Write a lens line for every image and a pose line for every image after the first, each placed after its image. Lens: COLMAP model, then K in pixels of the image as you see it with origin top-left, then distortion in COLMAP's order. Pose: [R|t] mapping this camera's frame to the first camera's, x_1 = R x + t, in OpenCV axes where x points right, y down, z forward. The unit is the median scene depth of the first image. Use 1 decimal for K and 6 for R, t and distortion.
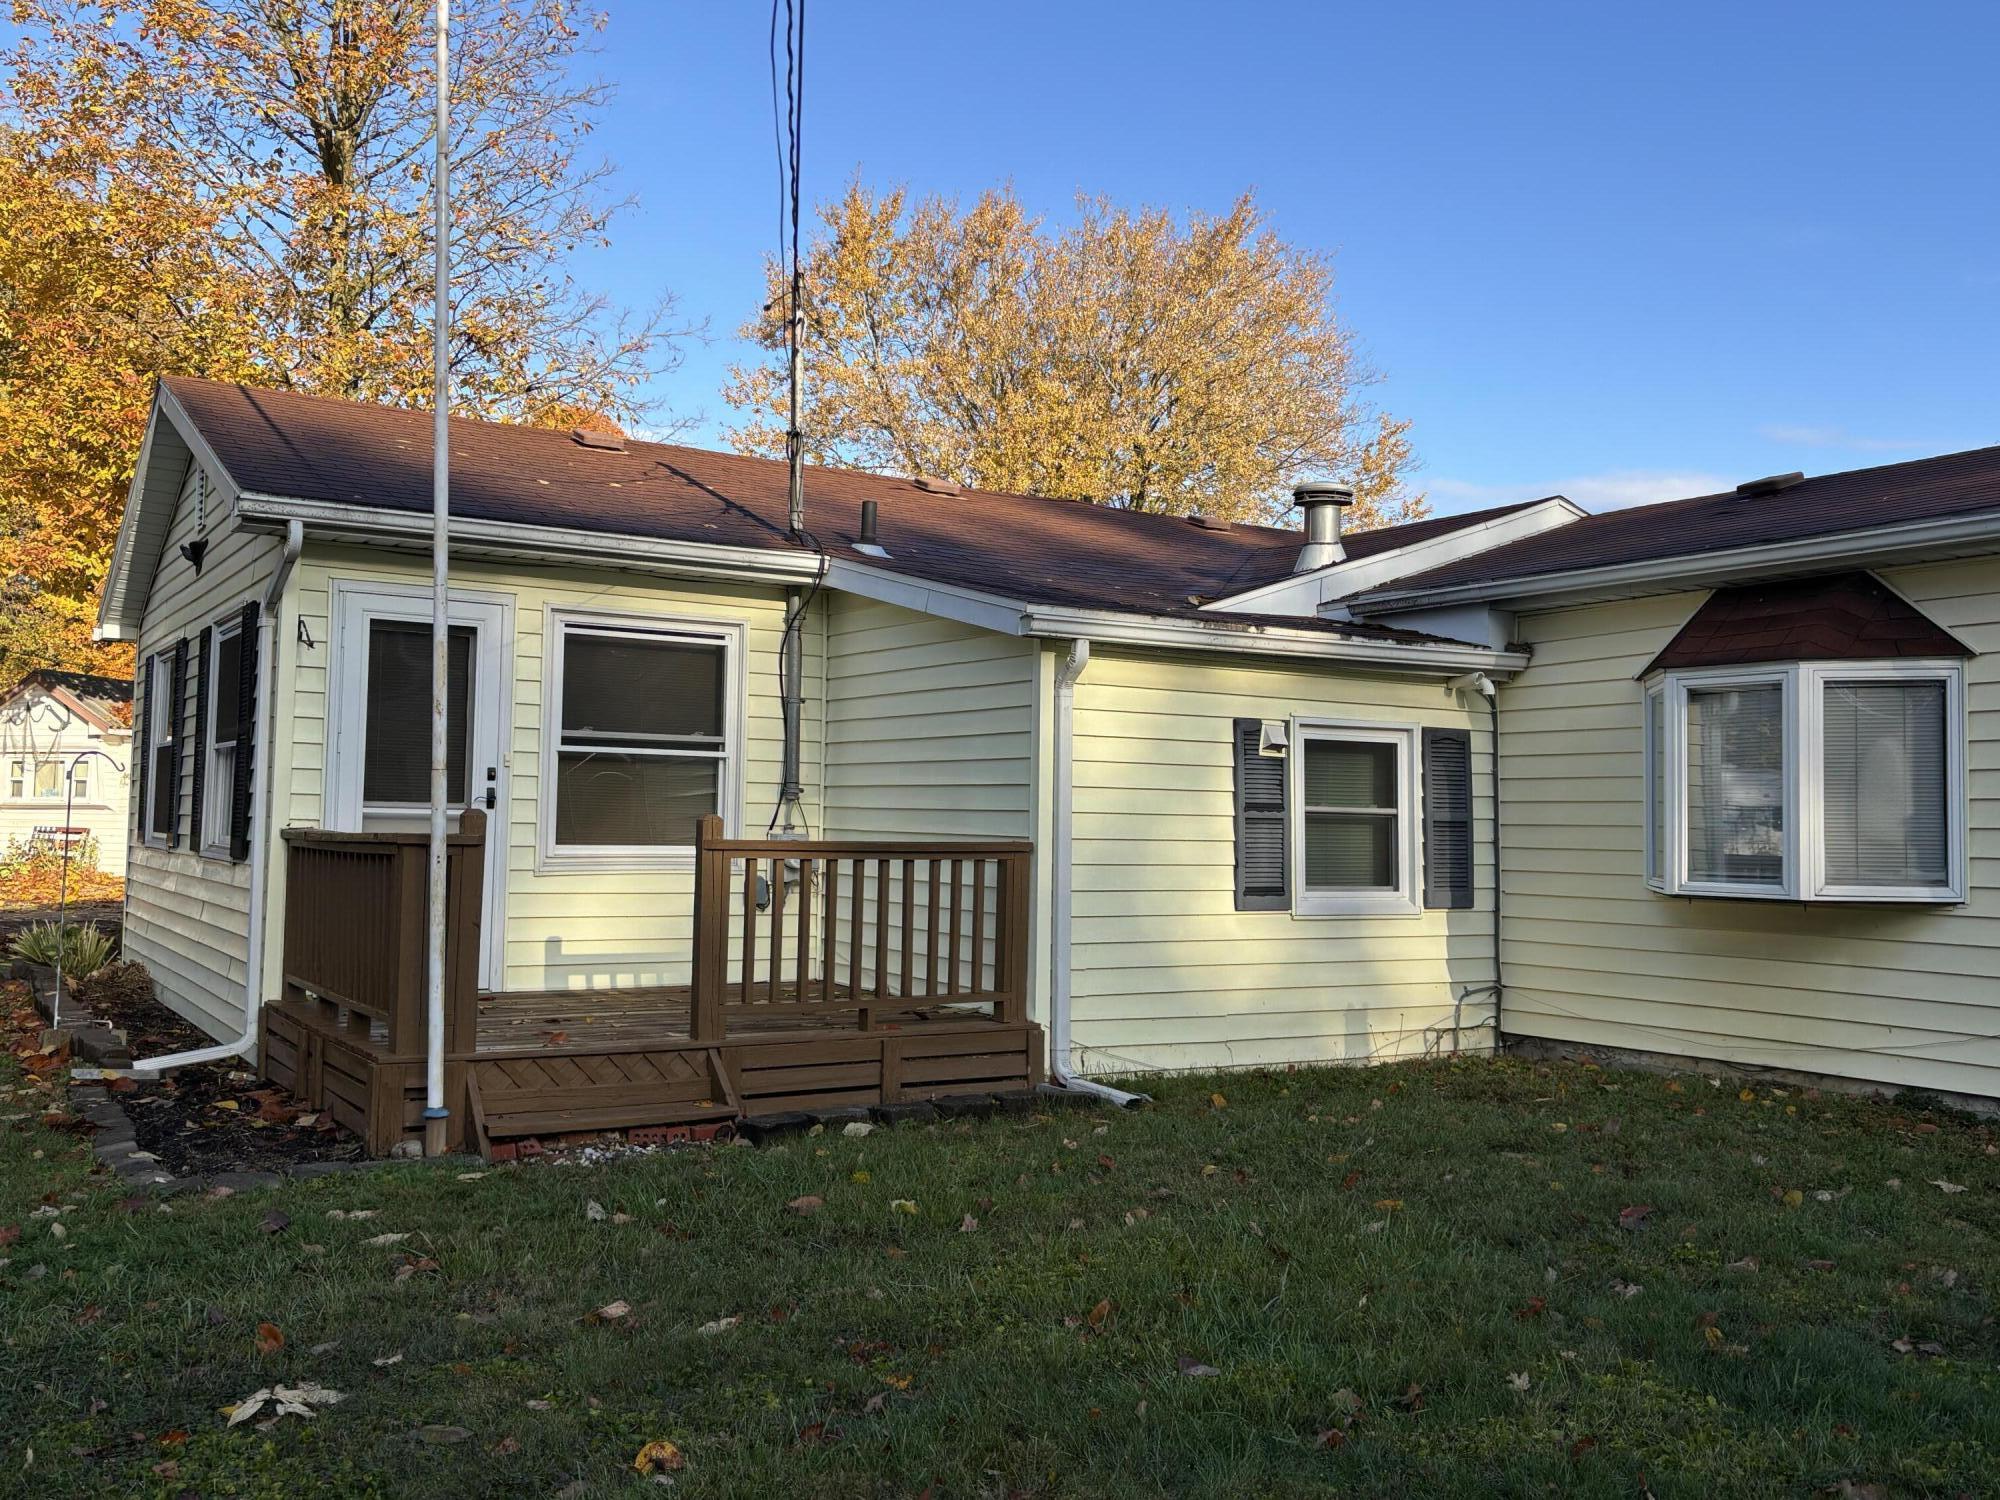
lens RADIAL K [[1633.8, 0, 998.1], [0, 1633.8, 653.9], [0, 0, 1]] dist [-0.093898, 0.061557]
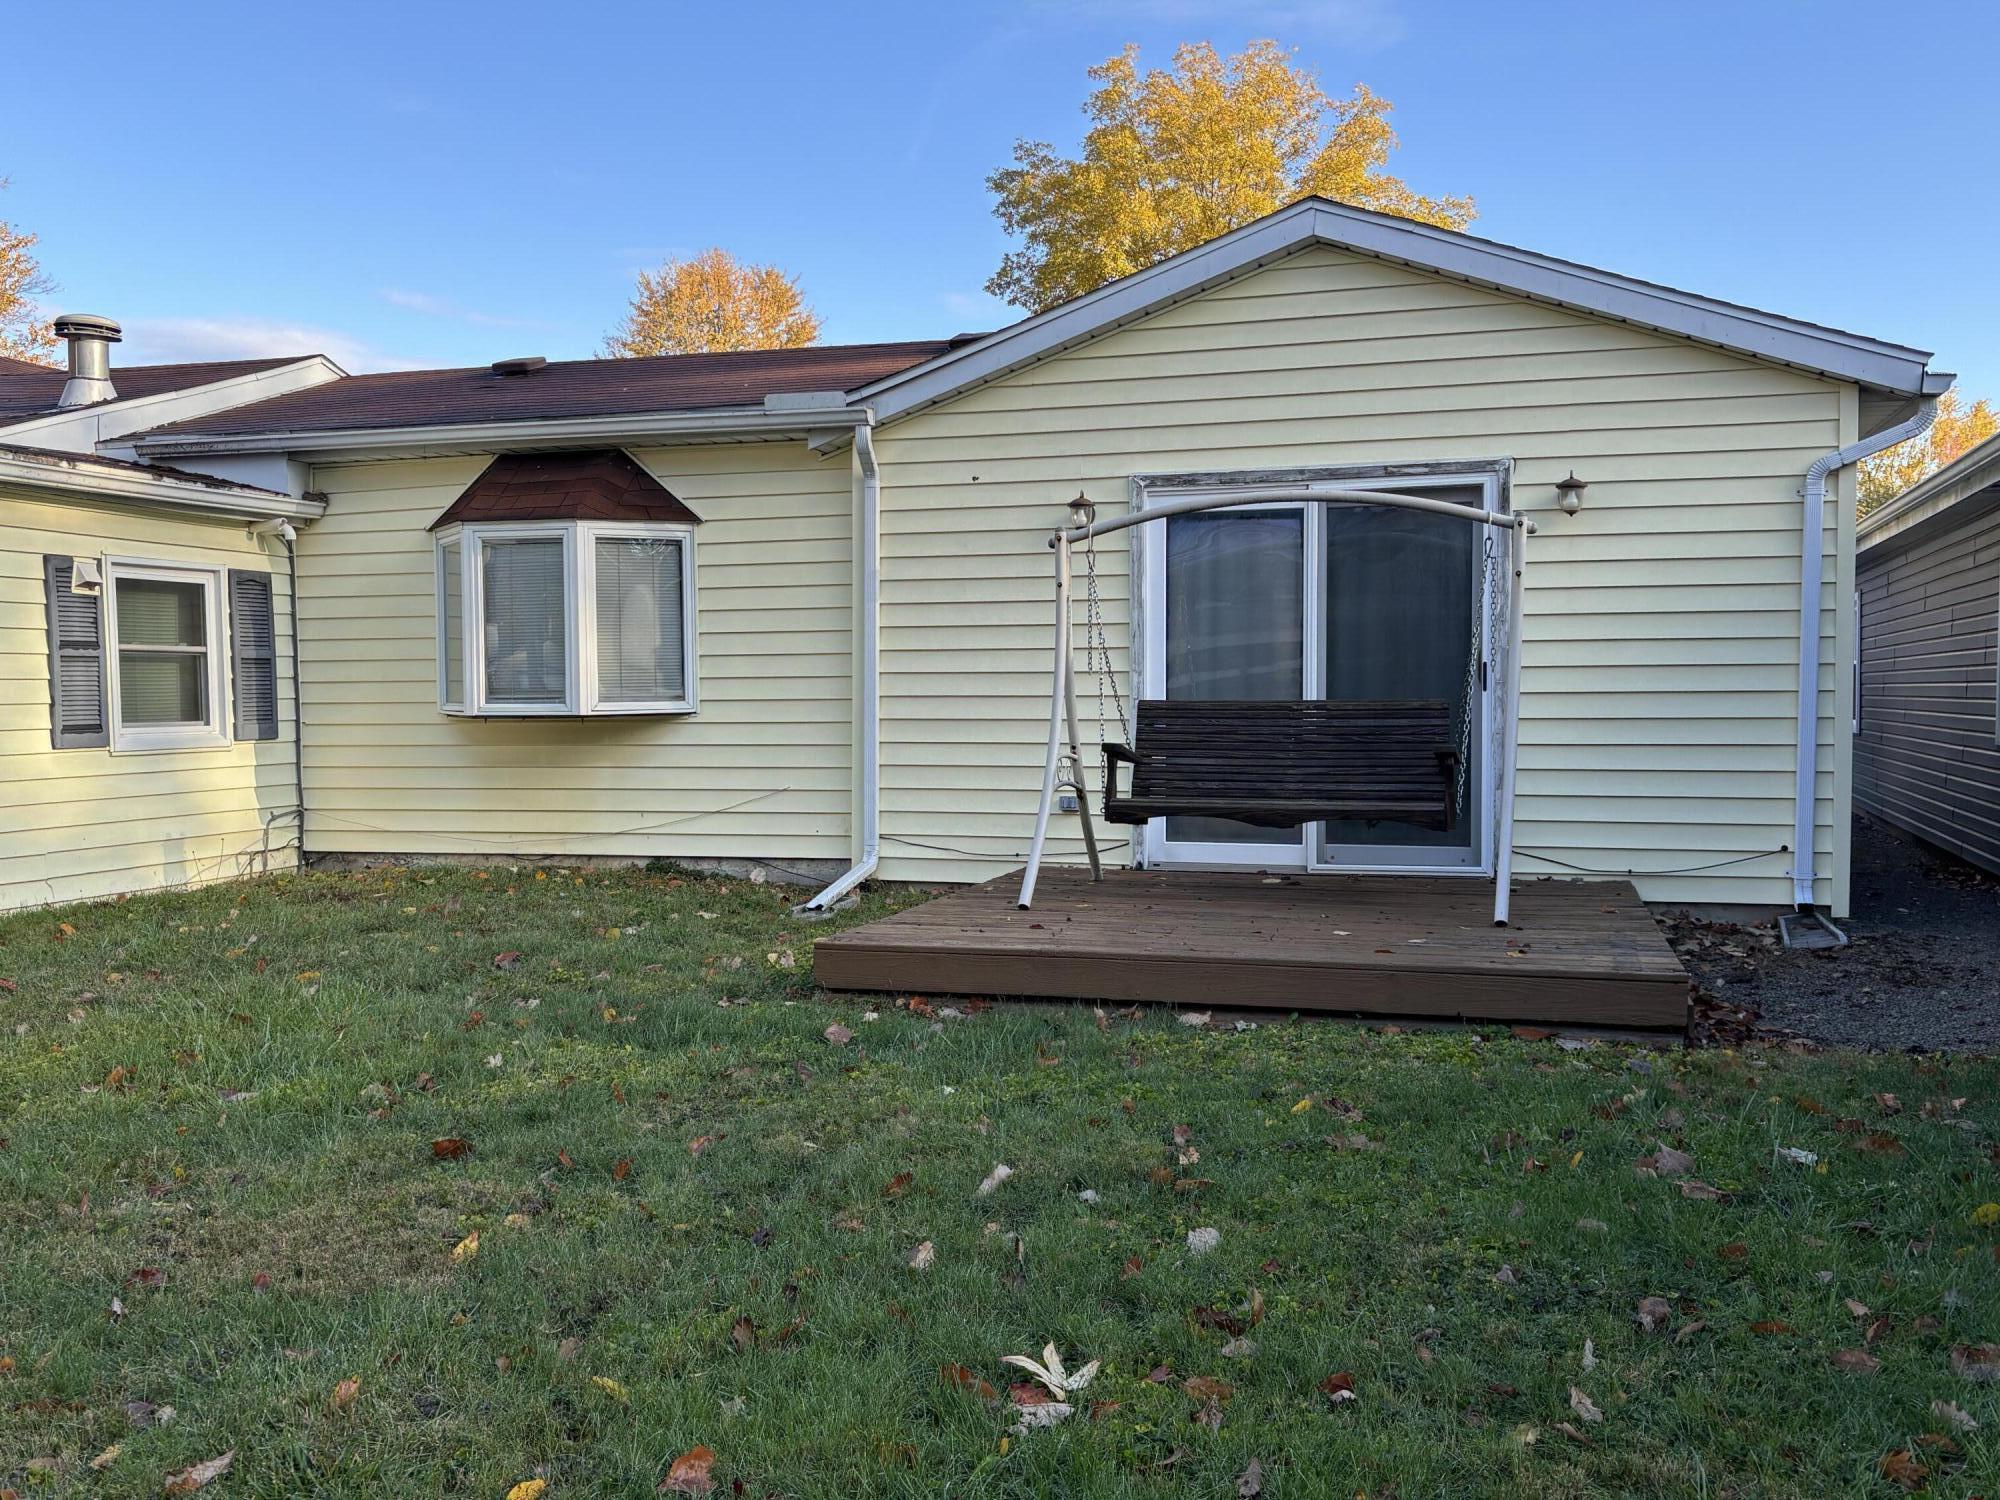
lens RADIAL K [[1633.8, 0, 998.1], [0, 1633.8, 653.9], [0, 0, 1]] dist [-0.093898, 0.061557]
pose [[0.698990, -0.013992, 0.714994, -0.135511], [-0.049557, 0.996457, 0.067947, 0.005427], [-0.713412, -0.082927, 0.695821, -0.076509]]
